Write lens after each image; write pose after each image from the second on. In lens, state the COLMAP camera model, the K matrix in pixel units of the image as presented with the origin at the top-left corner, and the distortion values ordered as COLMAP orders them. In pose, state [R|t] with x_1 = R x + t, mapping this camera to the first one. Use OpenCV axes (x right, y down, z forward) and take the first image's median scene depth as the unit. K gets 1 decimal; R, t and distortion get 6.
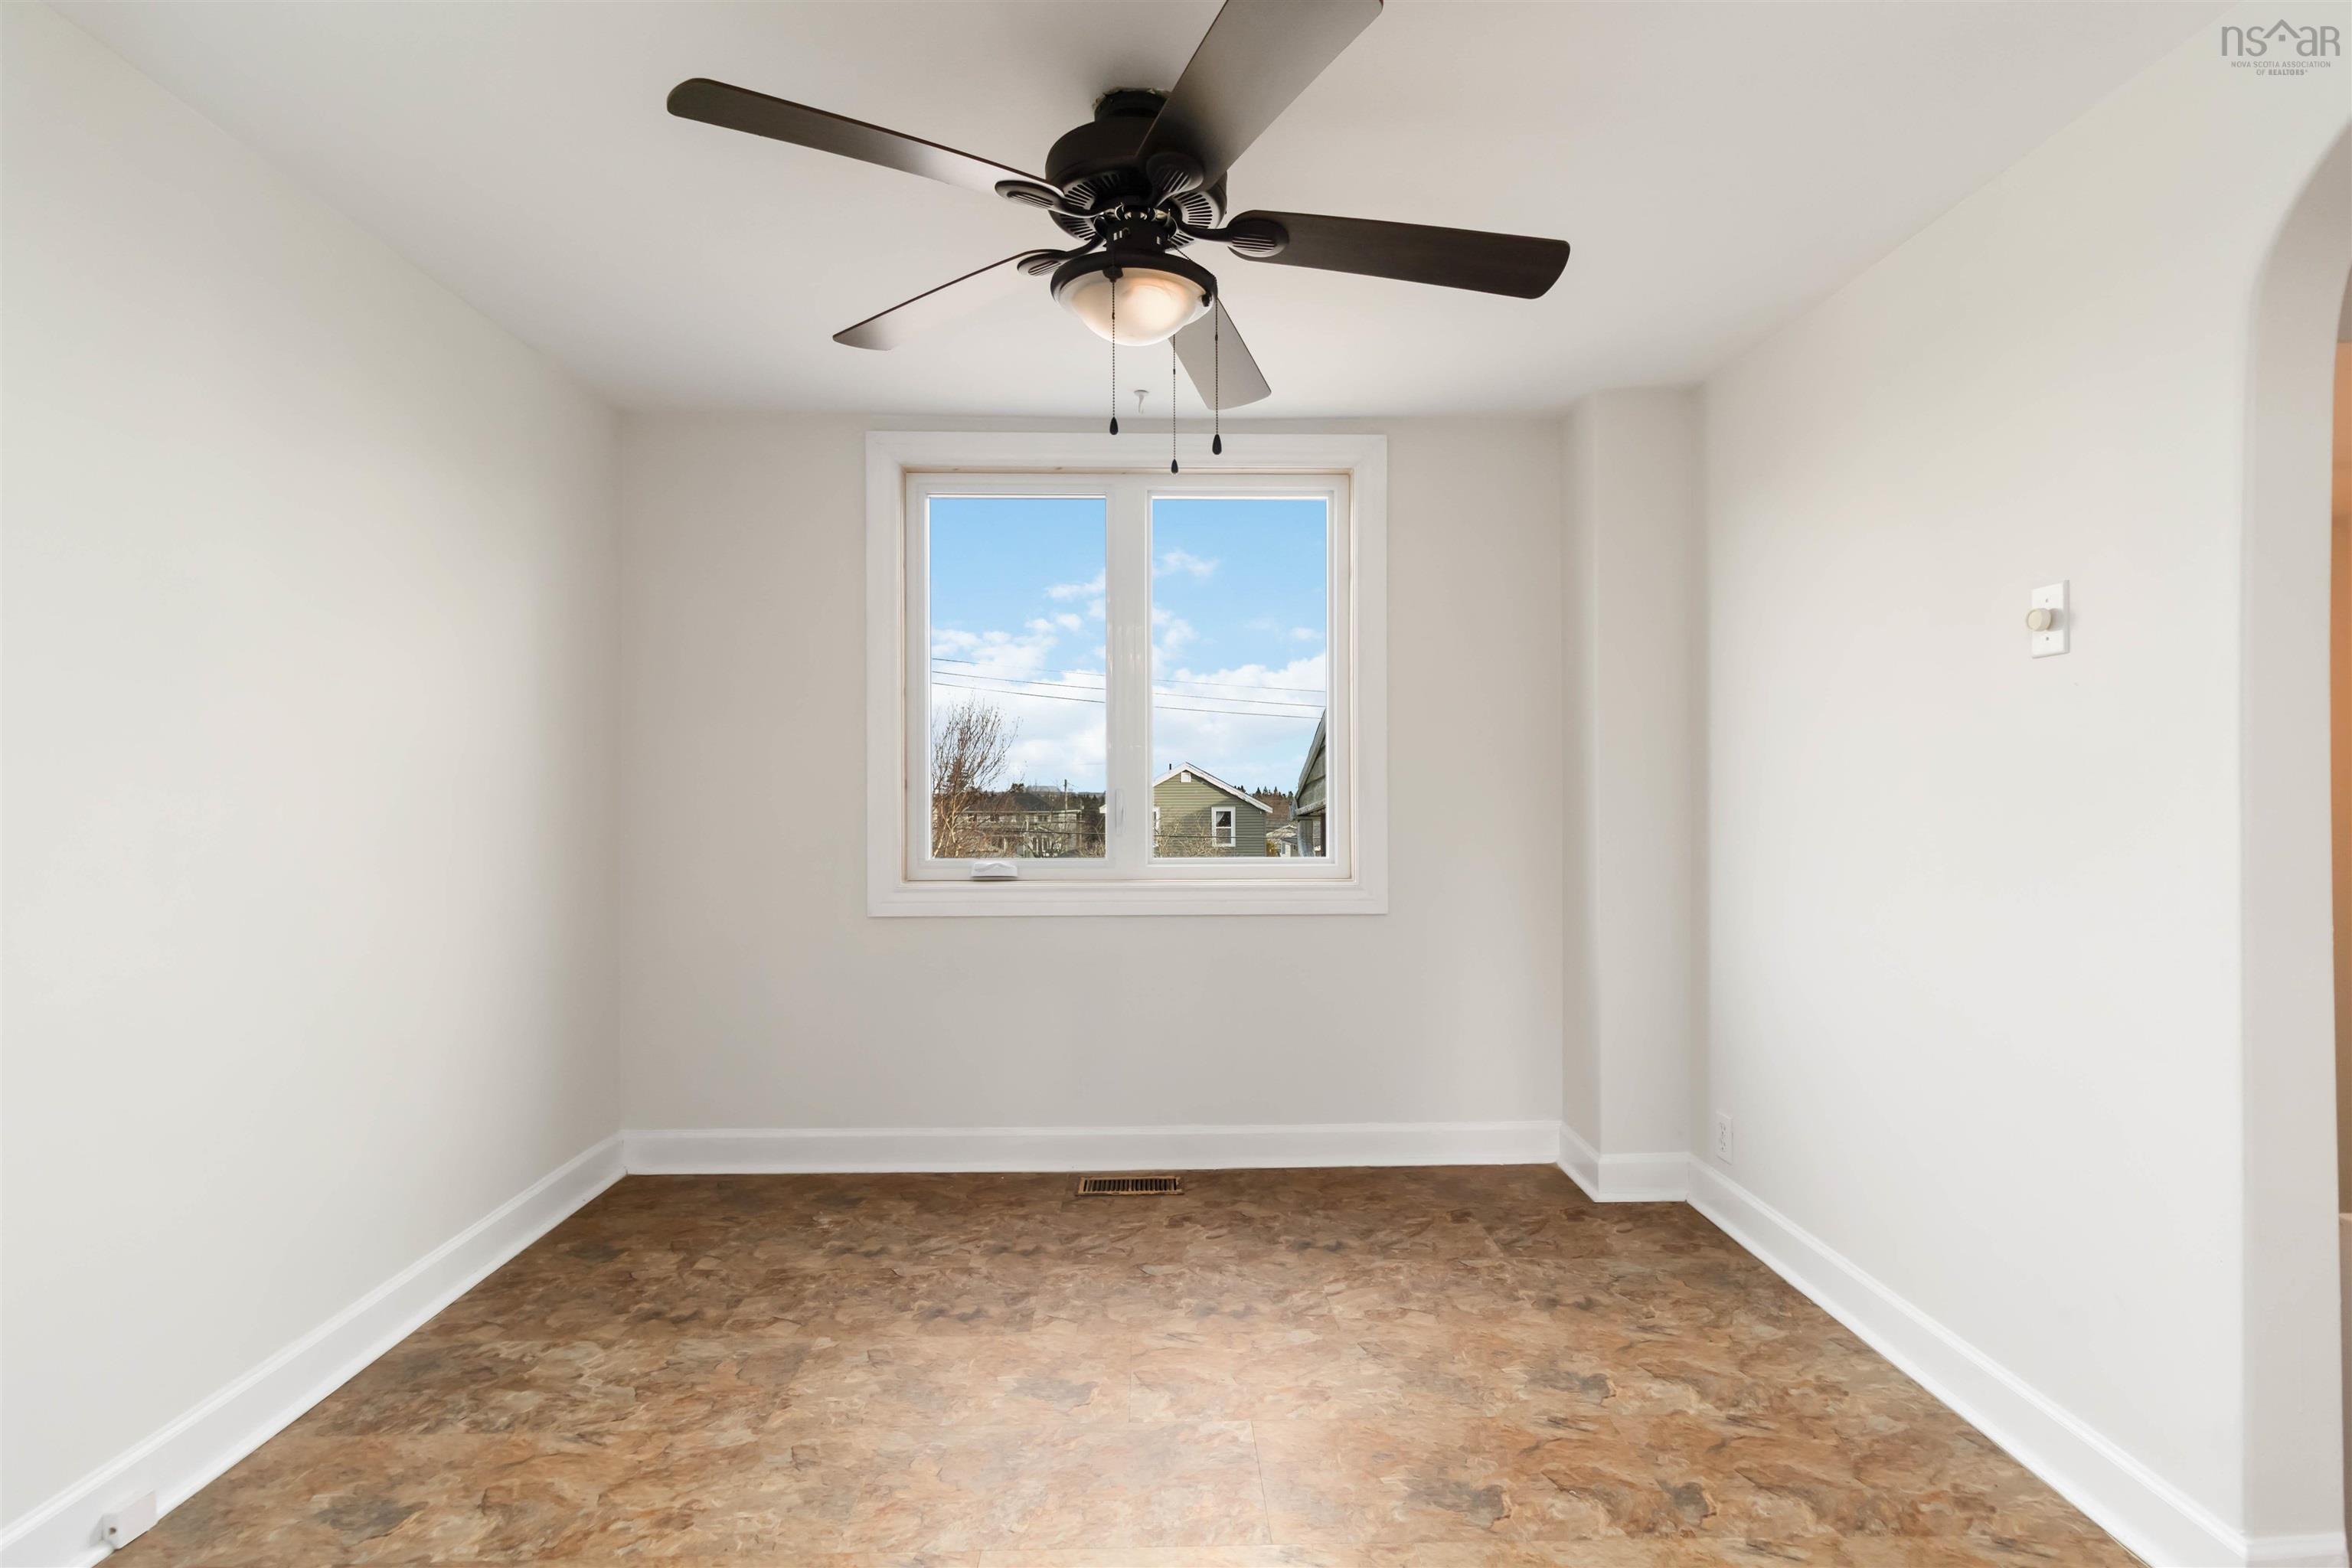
lens RADIAL K [[1089.9, 0, 1178.2], [0, 1089.9, 795.5], [0, 0, 1]] dist [0.003783, 0.000397]
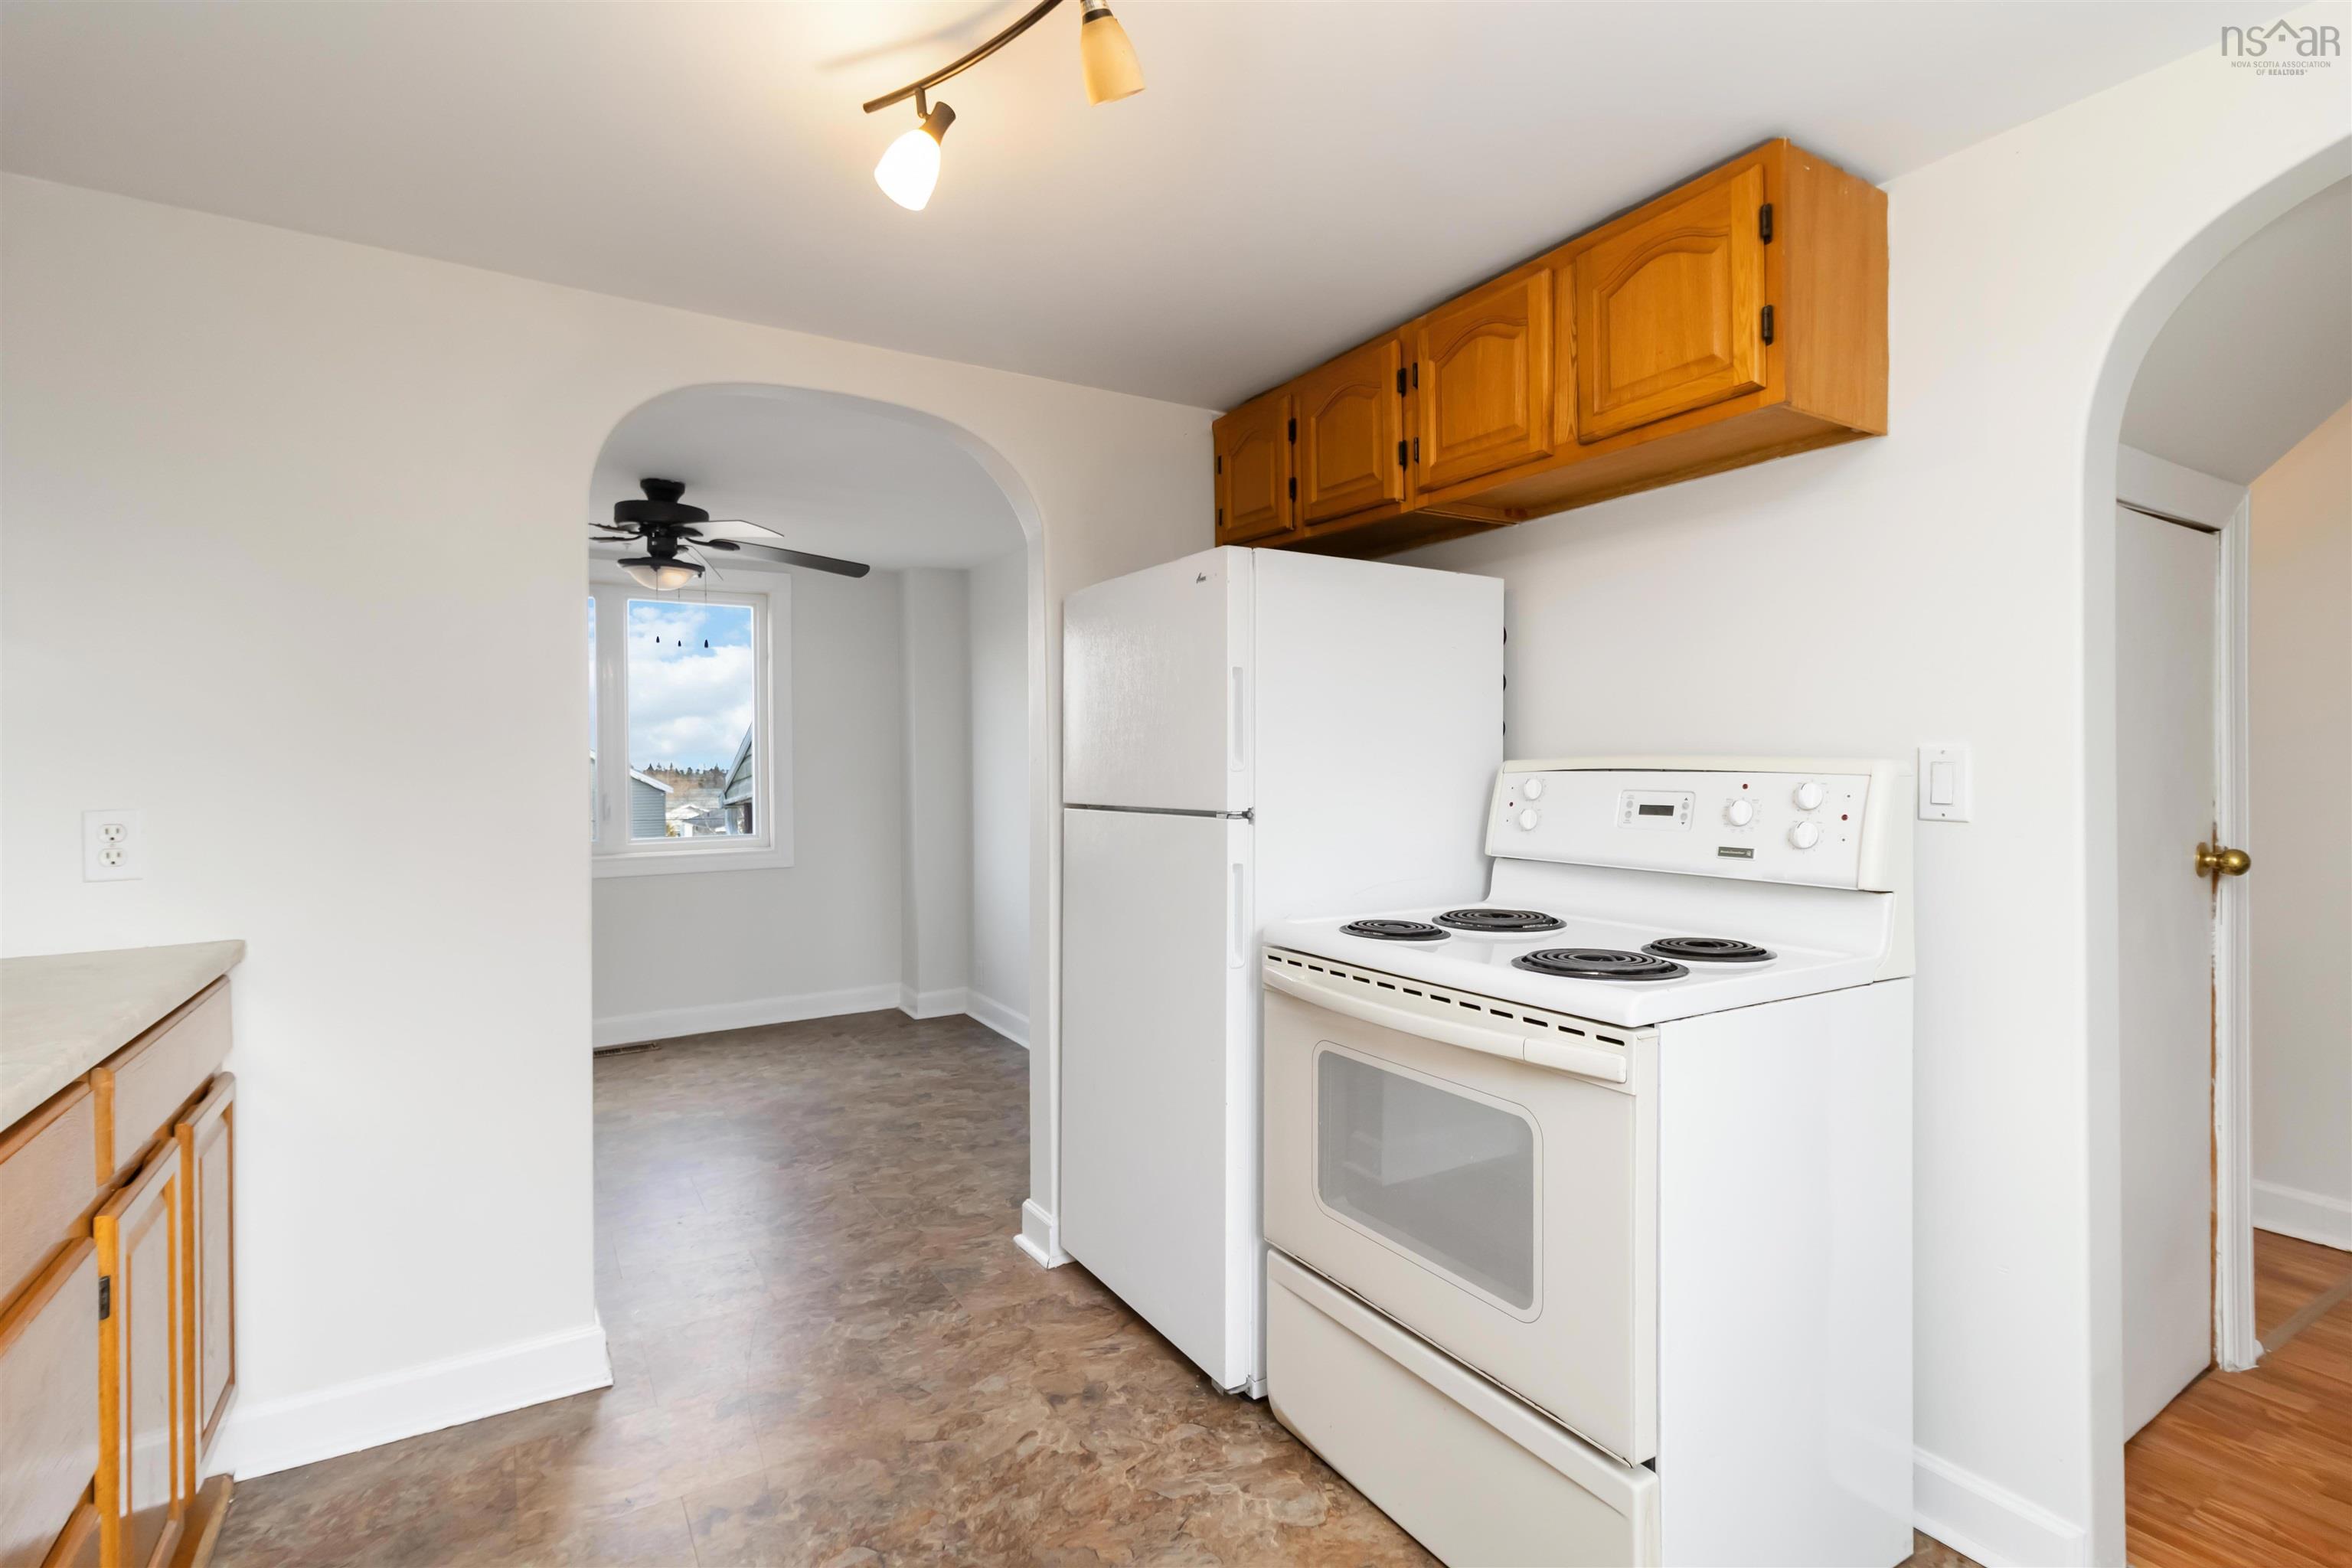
lens RADIAL K [[1105.2, 0, 1185.1], [0, 1105.2, 769.2], [0, 0, 1]] dist [0.004523, 0.000496]
pose [[0.866365, -0.009854, 0.499314, -0.166457], [0.009931, 0.999948, 0.002501, -0.047773], [-0.499312, 0.002792, 0.866418, -0.963854]]
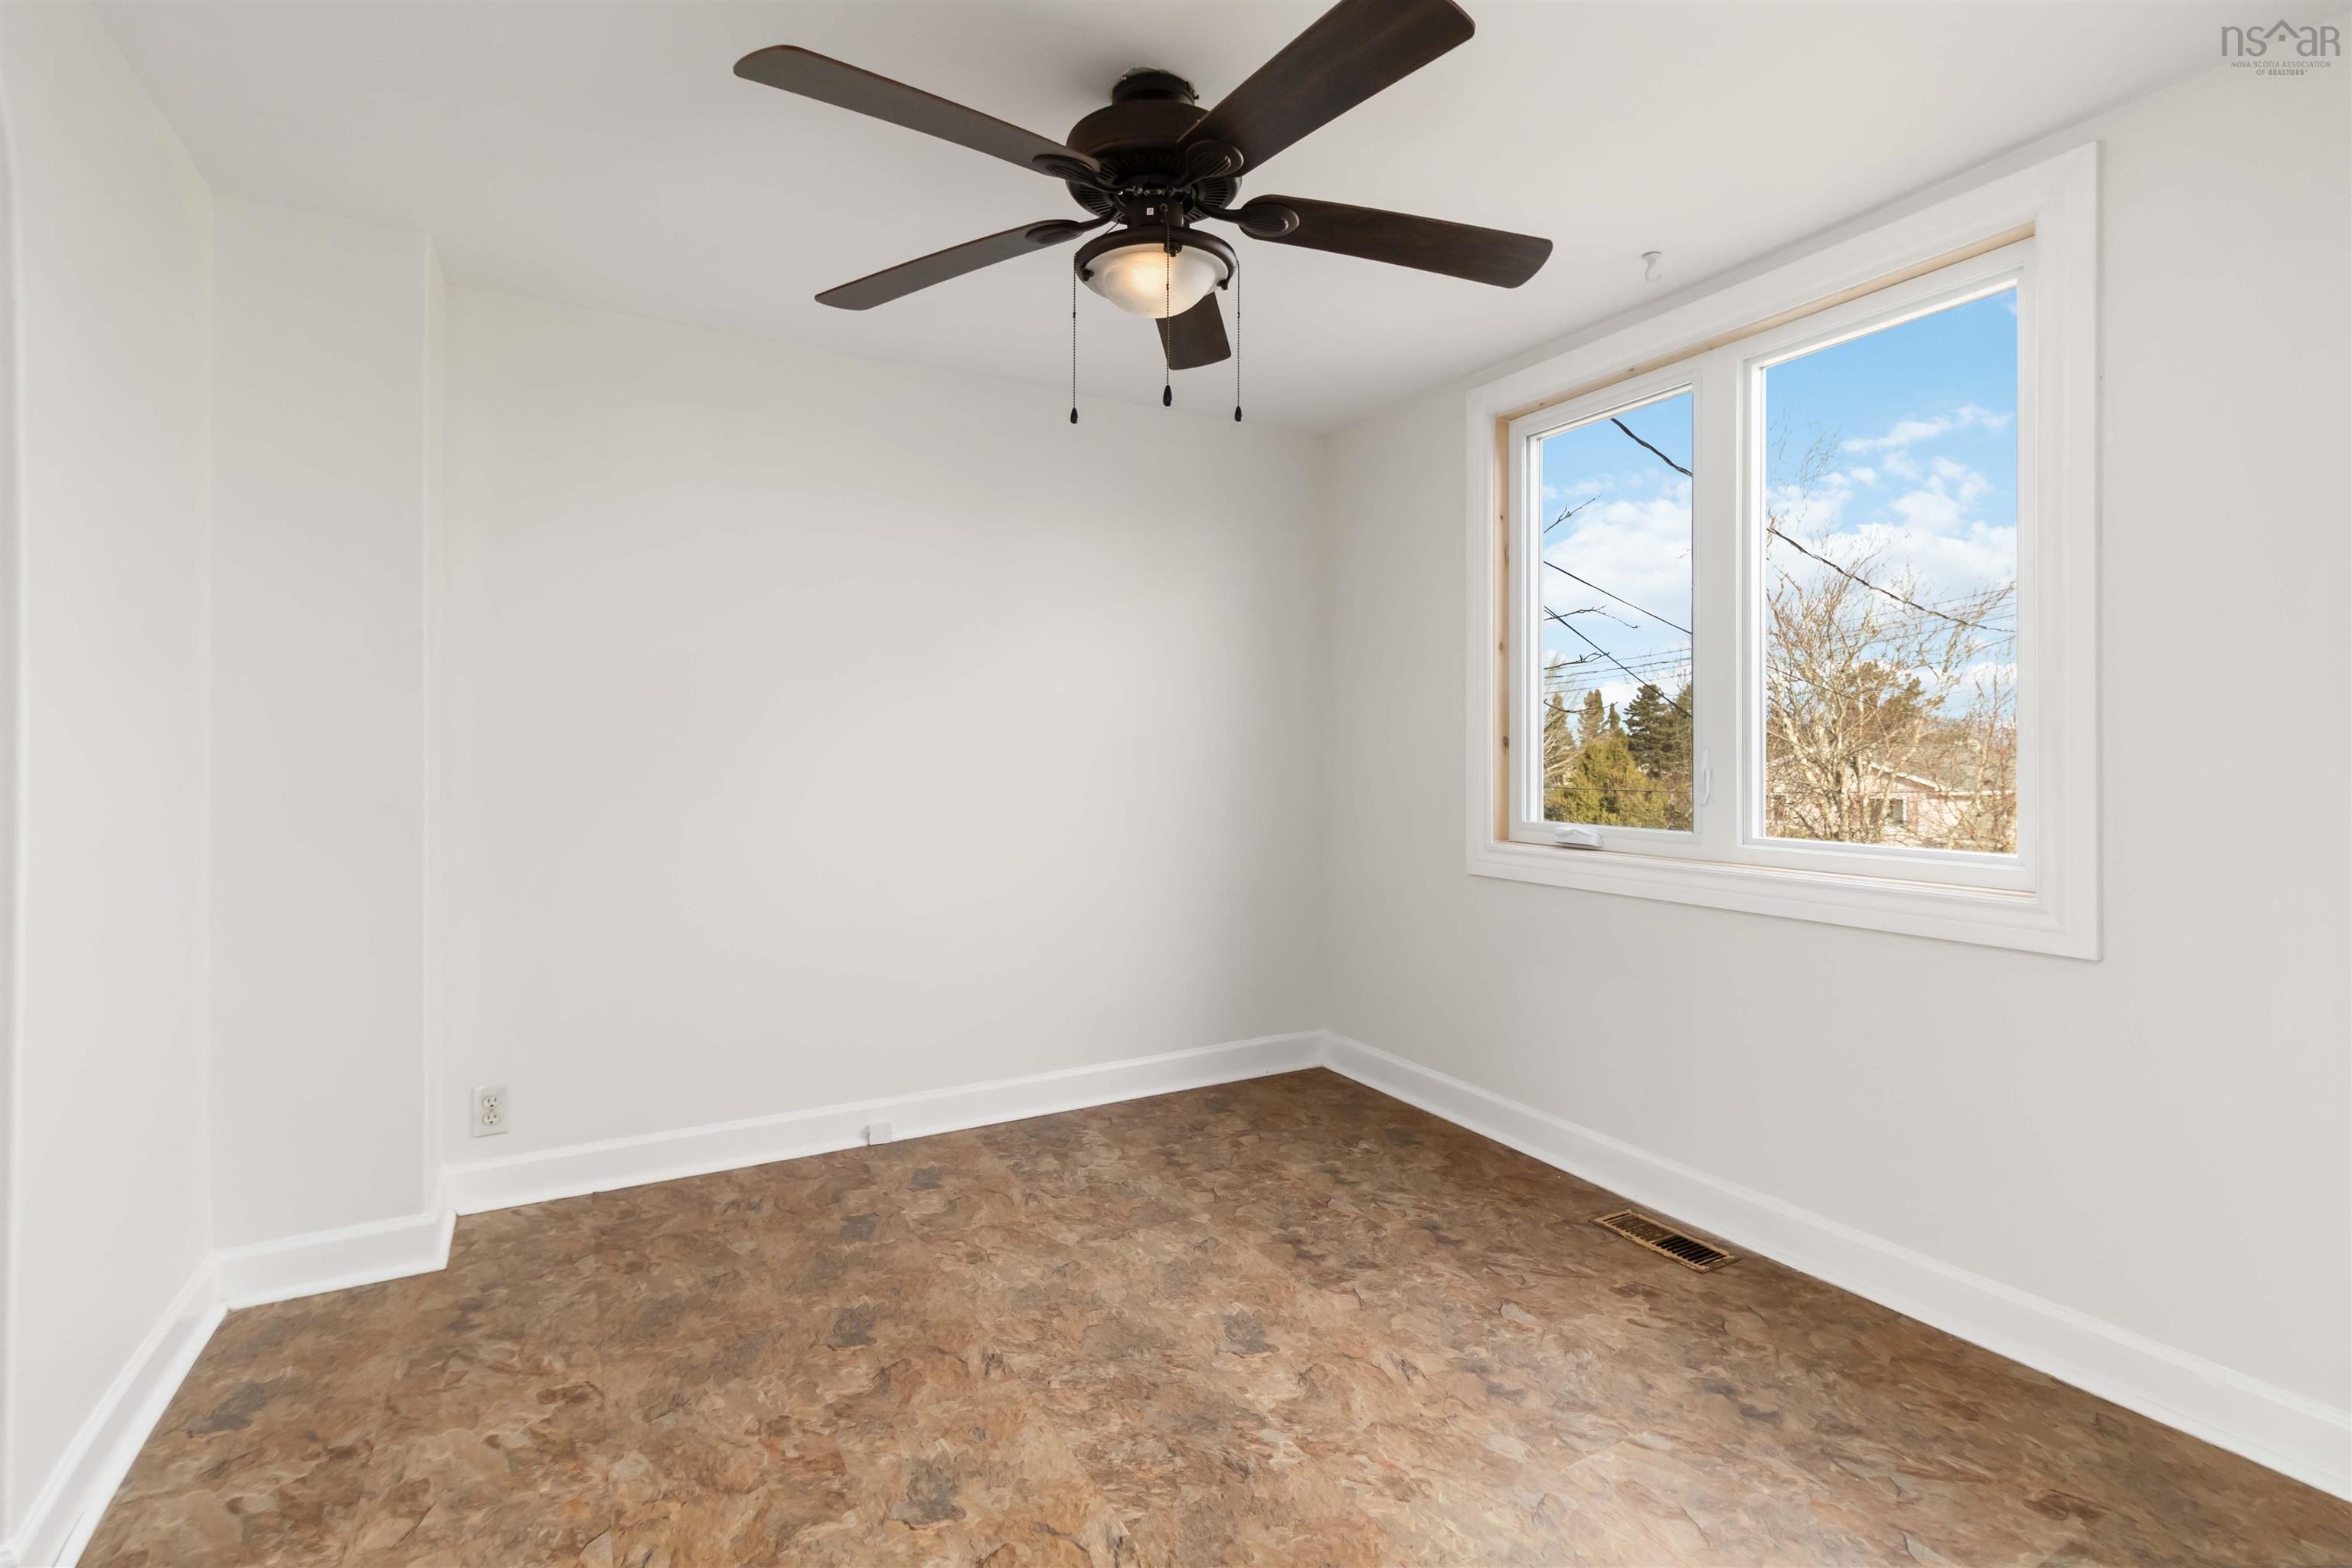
lens RADIAL K [[1094.8, 0, 1188.8], [0, 1094.8, 747.7], [0, 0, 1]] dist [0.005141, 0.000499]
pose [[0.465213, -0.000506, -0.885199, 0.640173], [-0.003792, 0.999990, -0.002565, -0.001774], [0.885191, 0.004550, 0.465206, 0.390930]]
